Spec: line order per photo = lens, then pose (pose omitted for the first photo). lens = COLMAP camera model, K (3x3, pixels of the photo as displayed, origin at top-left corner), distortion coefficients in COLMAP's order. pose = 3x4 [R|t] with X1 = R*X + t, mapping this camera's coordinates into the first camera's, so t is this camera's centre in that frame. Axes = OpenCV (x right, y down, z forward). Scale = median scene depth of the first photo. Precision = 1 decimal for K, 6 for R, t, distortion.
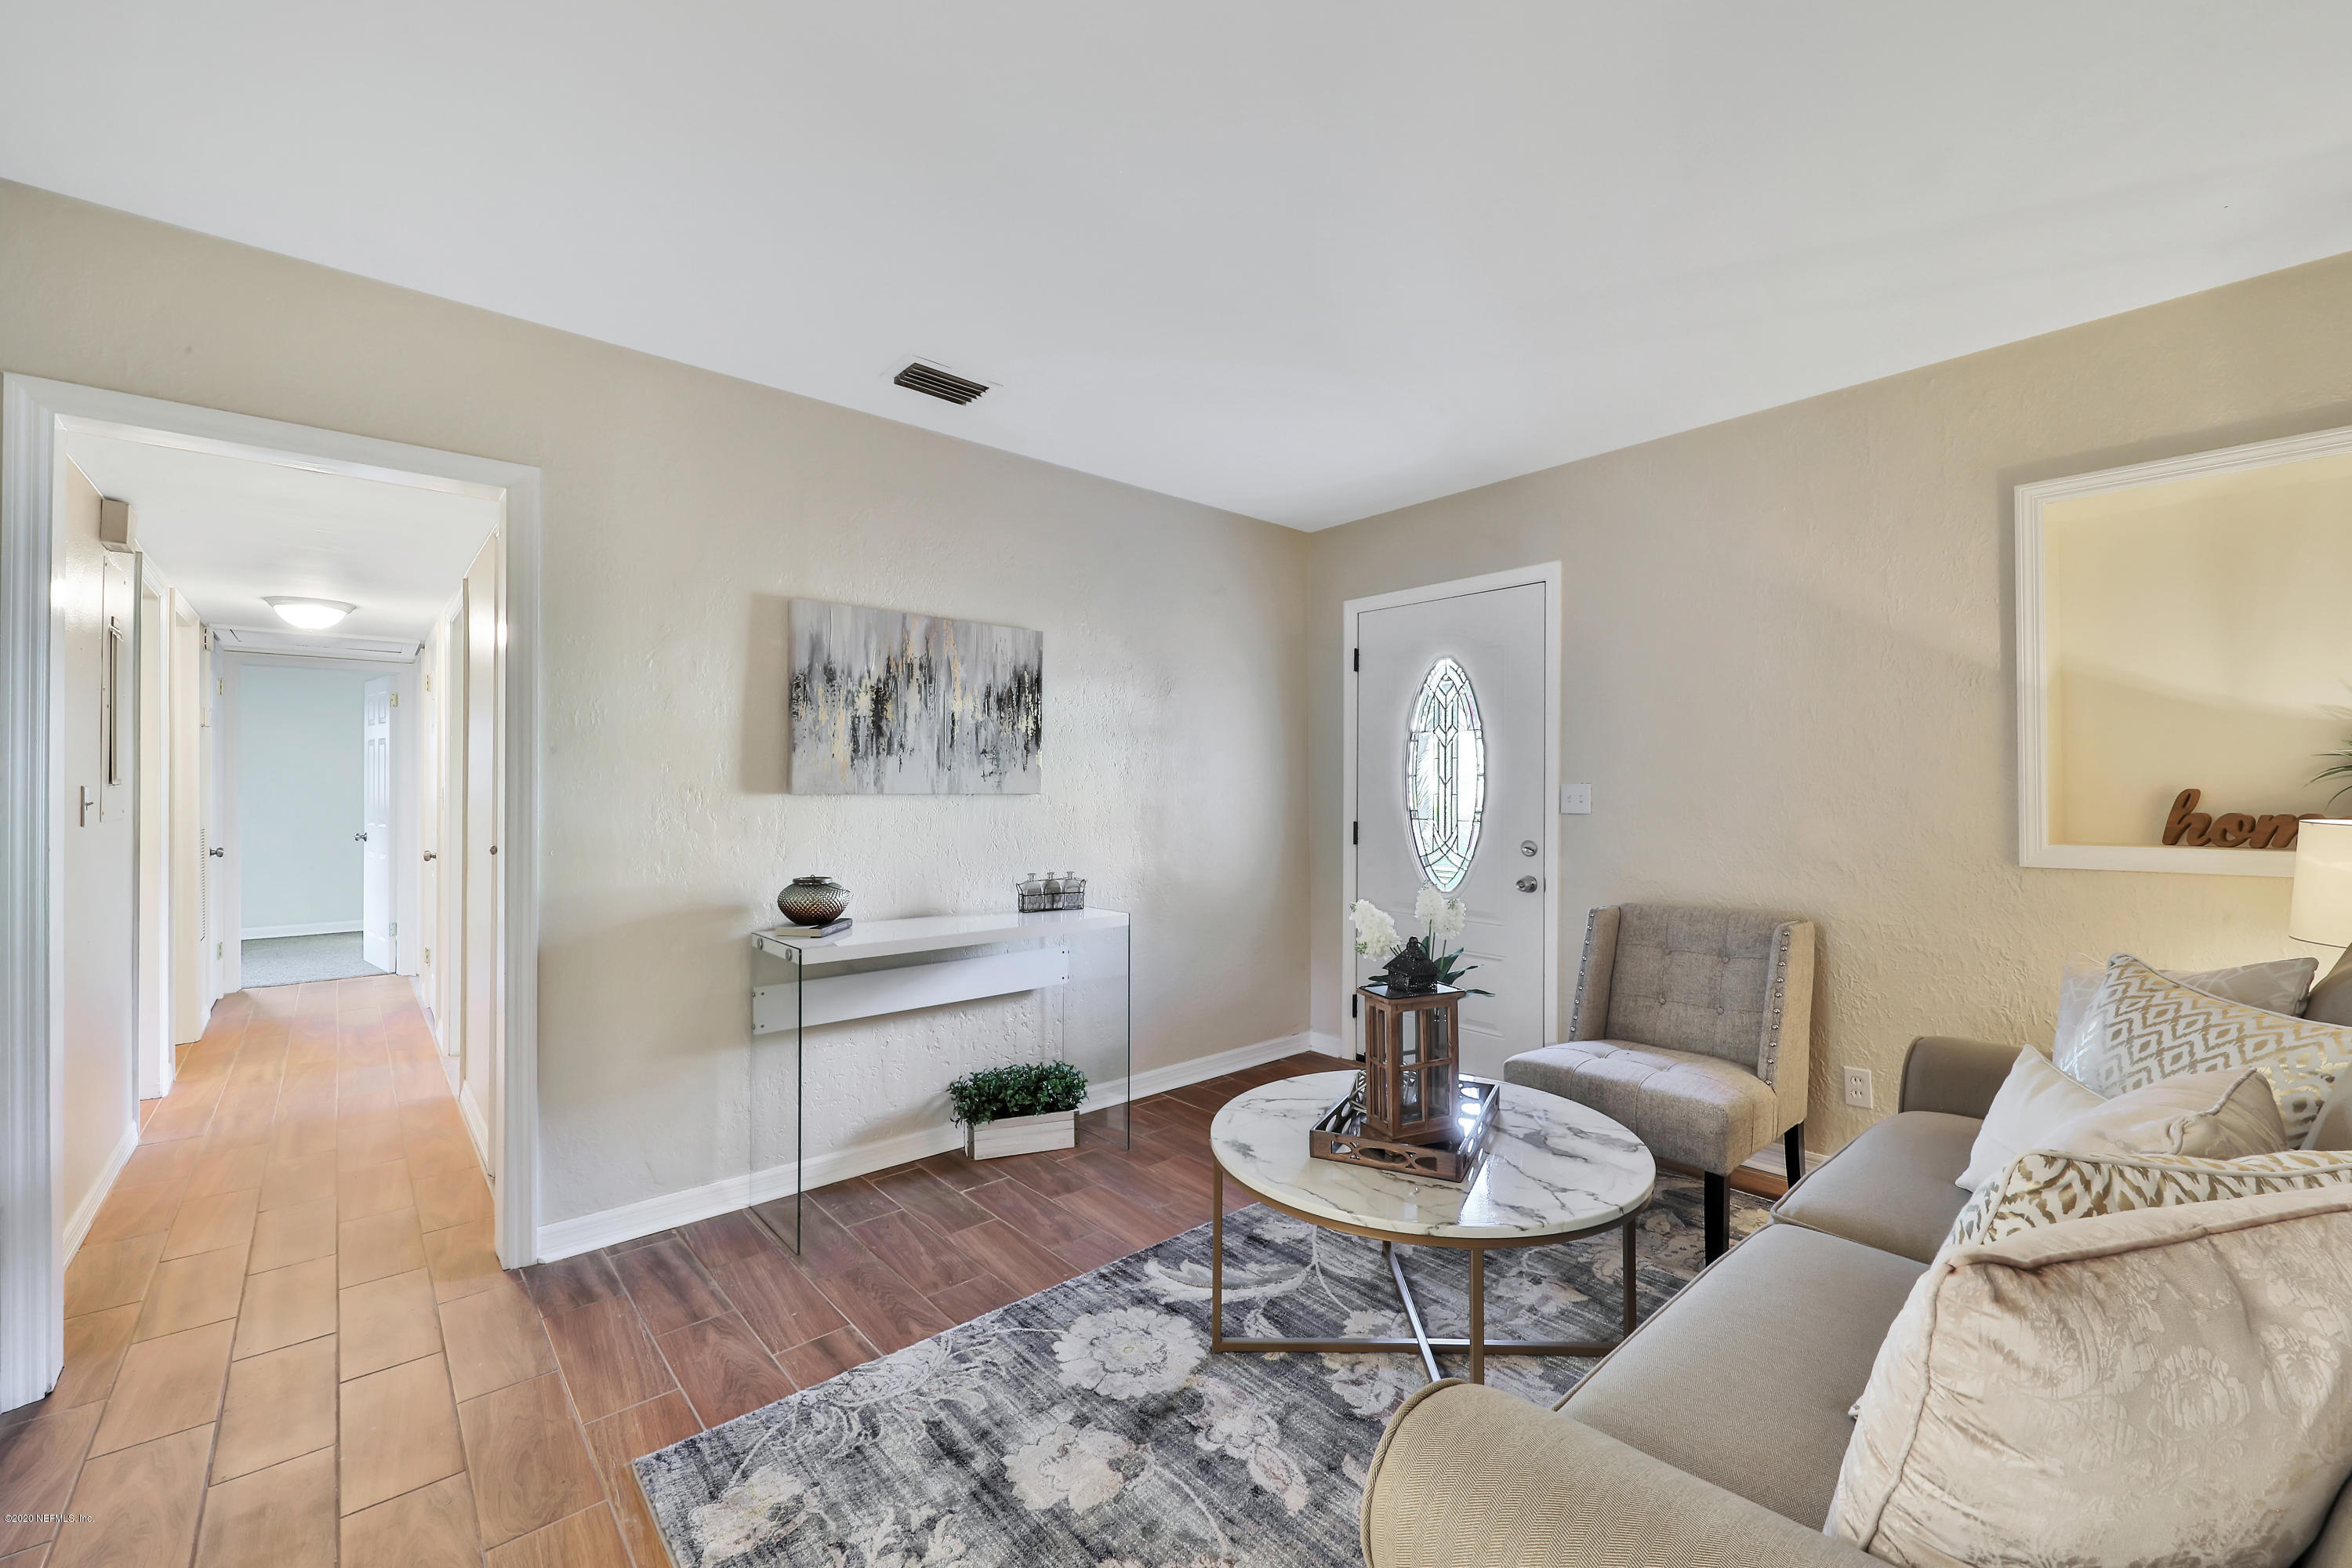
lens RADIAL K [[935.1, 0, 1183.3], [0, 935.1, 782.3], [0, 0, 1]] dist [0.002729, 0.000257]
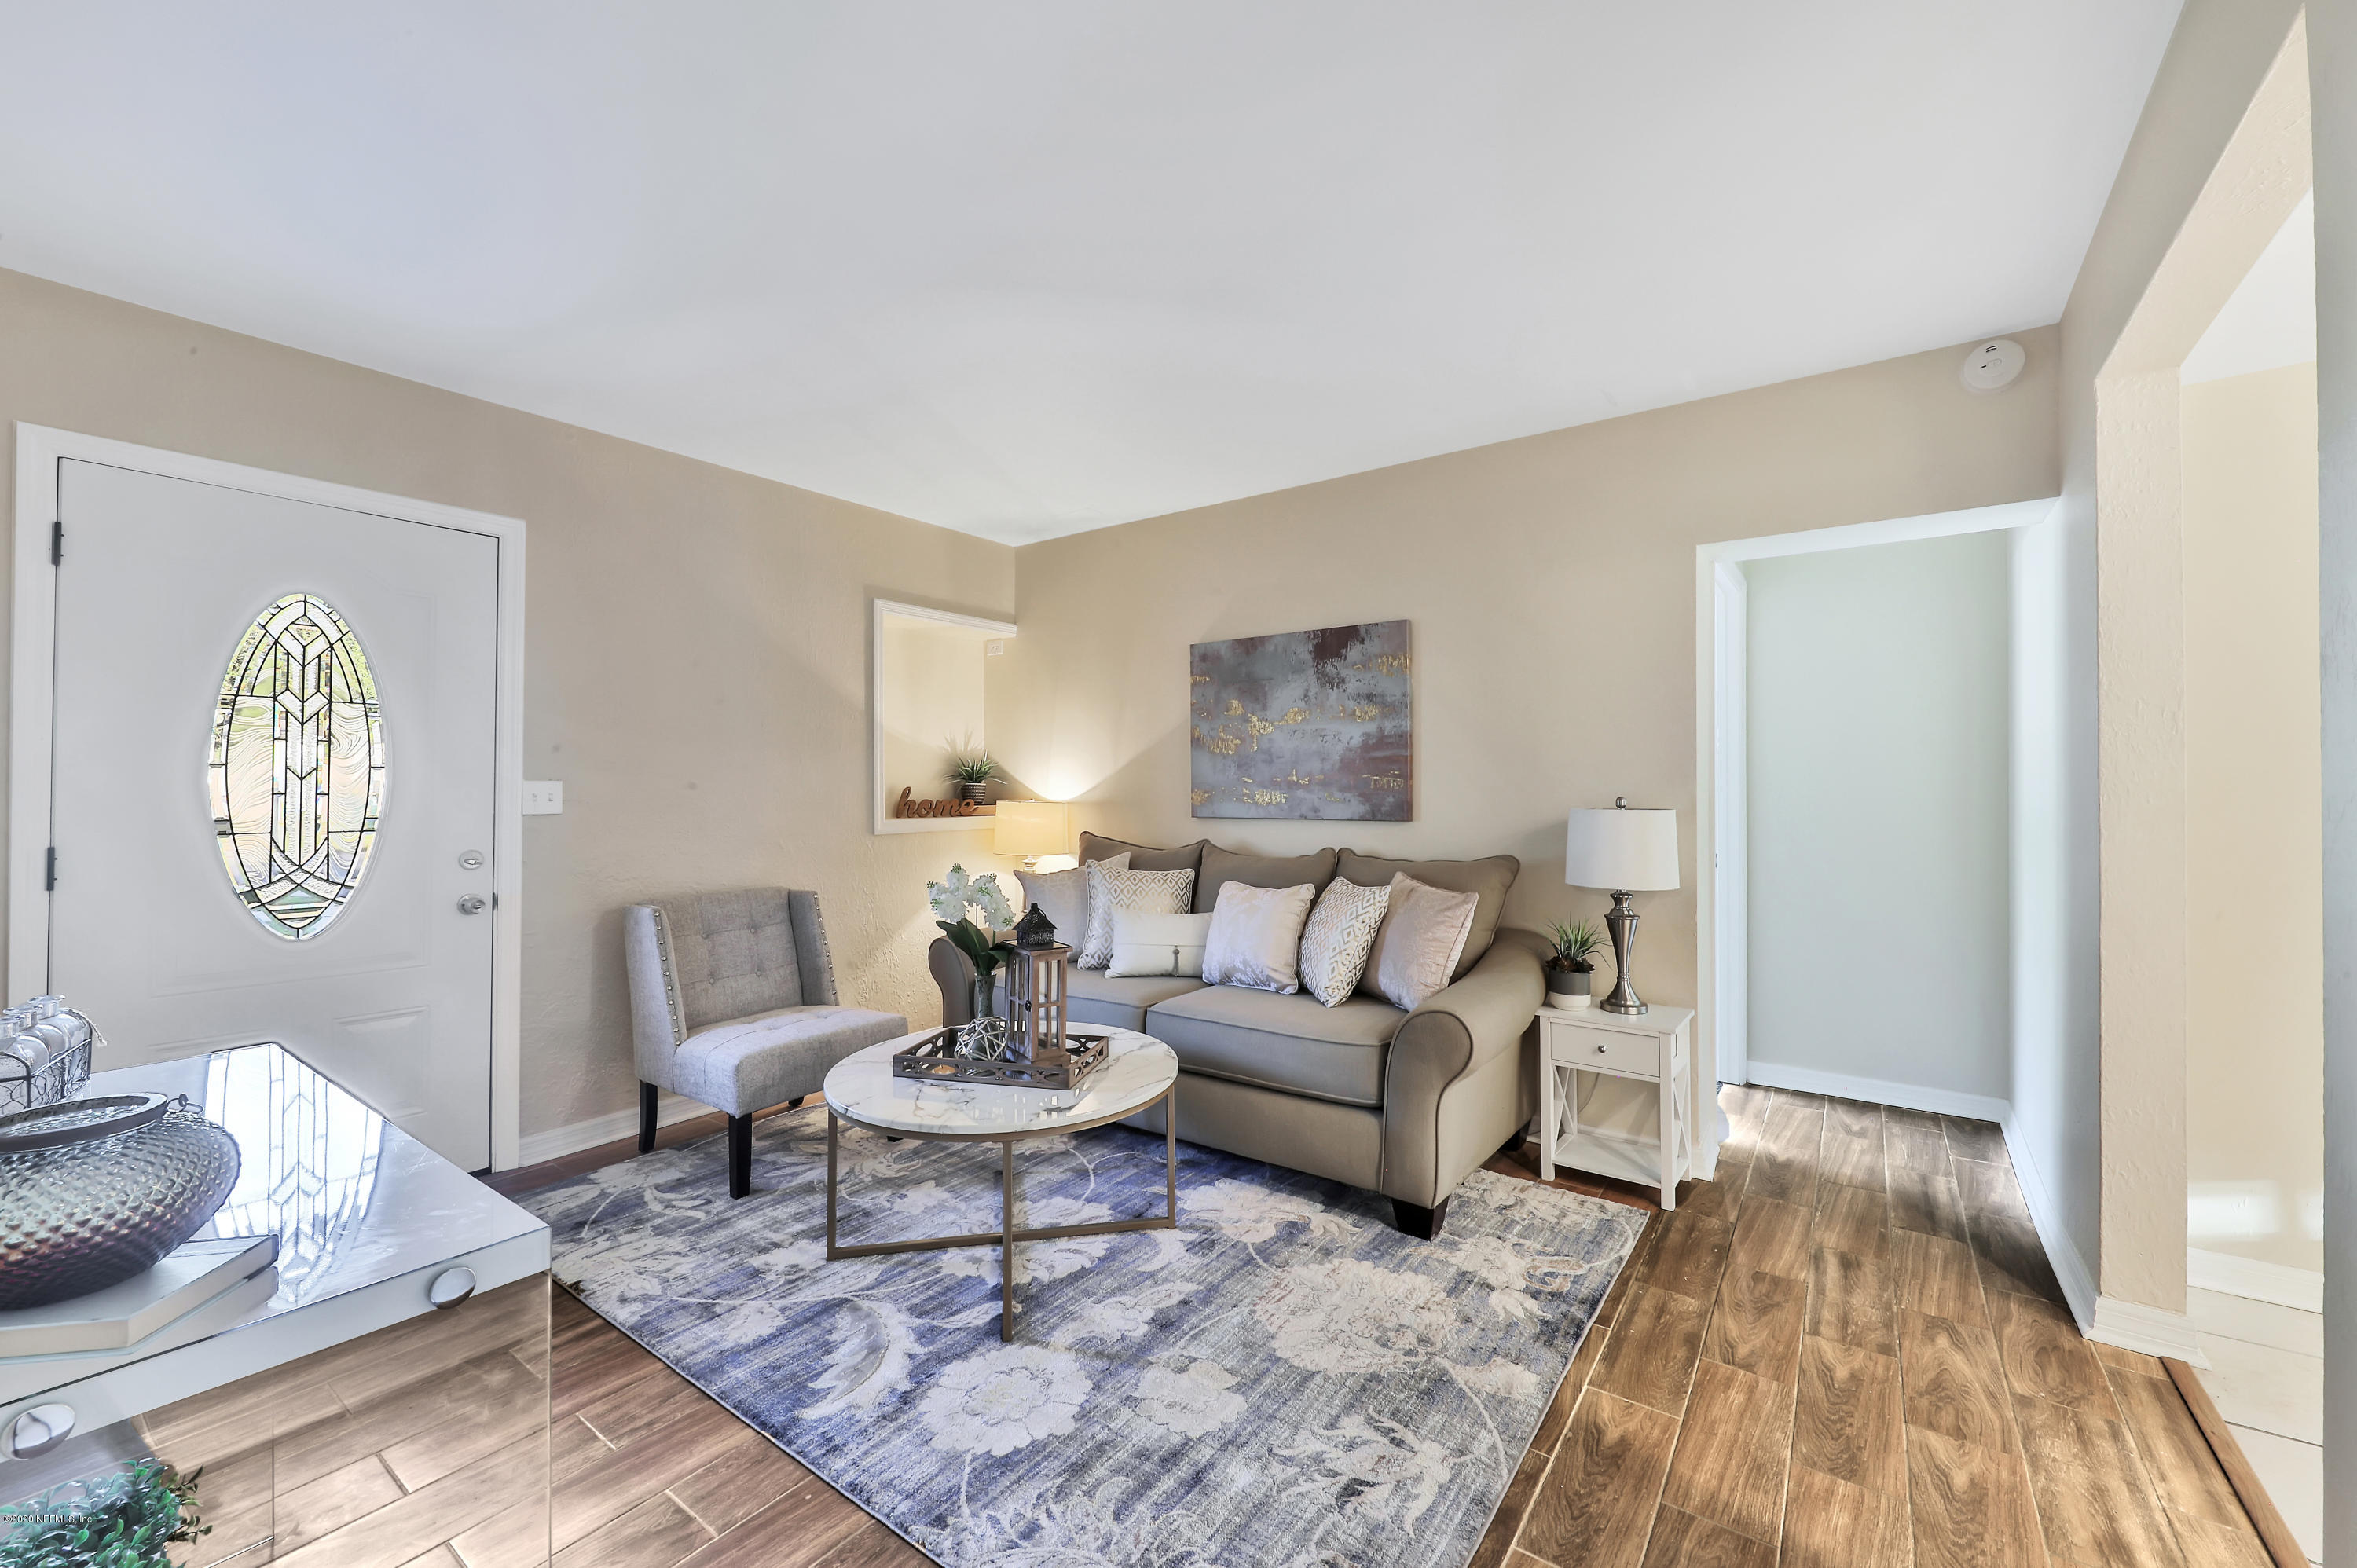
lens RADIAL K [[937.0, 0, 1185.8], [0, 937.0, 782.3], [0, 0, 1]] dist [0.002729, 0.000257]
pose [[-0.209596, 0.006217, 0.977768, -0.800054], [-0.006842, 0.999946, -0.007825, 0.008688], [-0.977764, -0.008330, -0.209542, 0.822504]]
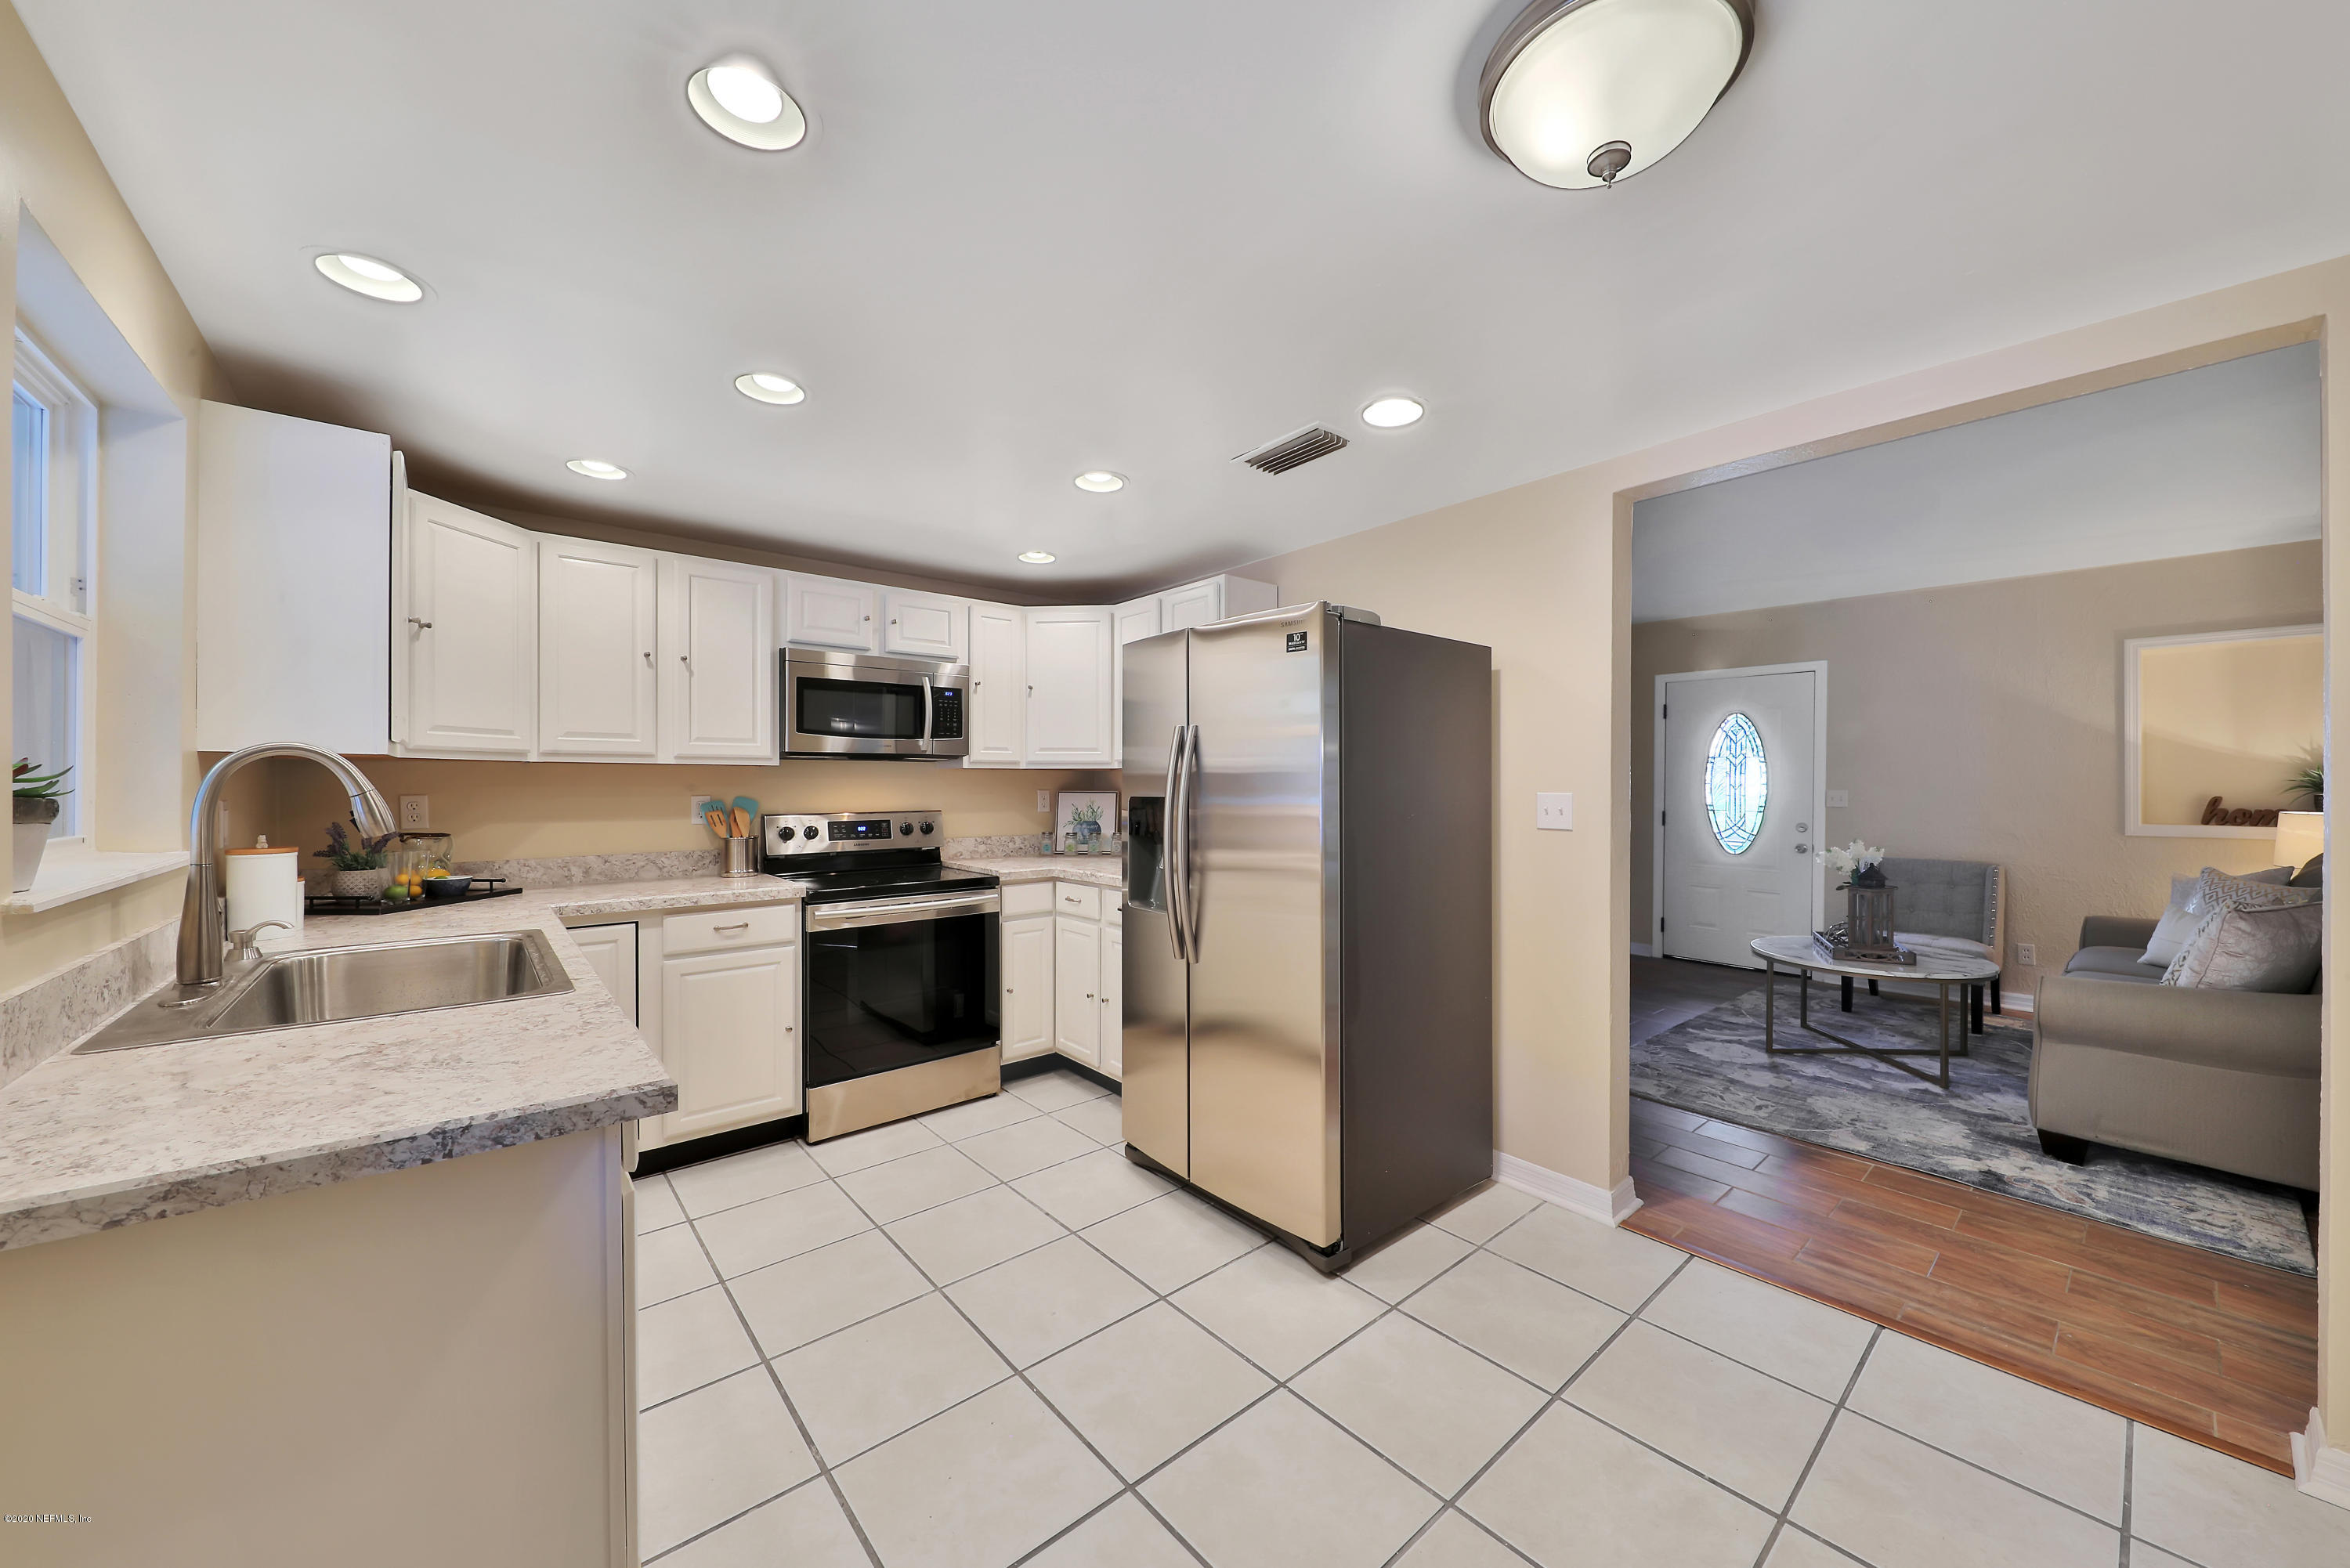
lens RADIAL K [[812.6, 0, 1210.6], [0, 812.6, 782.9], [0, 0, 1]] dist [-0.000669, -0.000136]
pose [[0.999761, 0.002772, -0.021704, -0.982913], [-0.002632, 0.999975, 0.006494, -0.025643], [0.021721, -0.006435, 0.999743, -0.735997]]
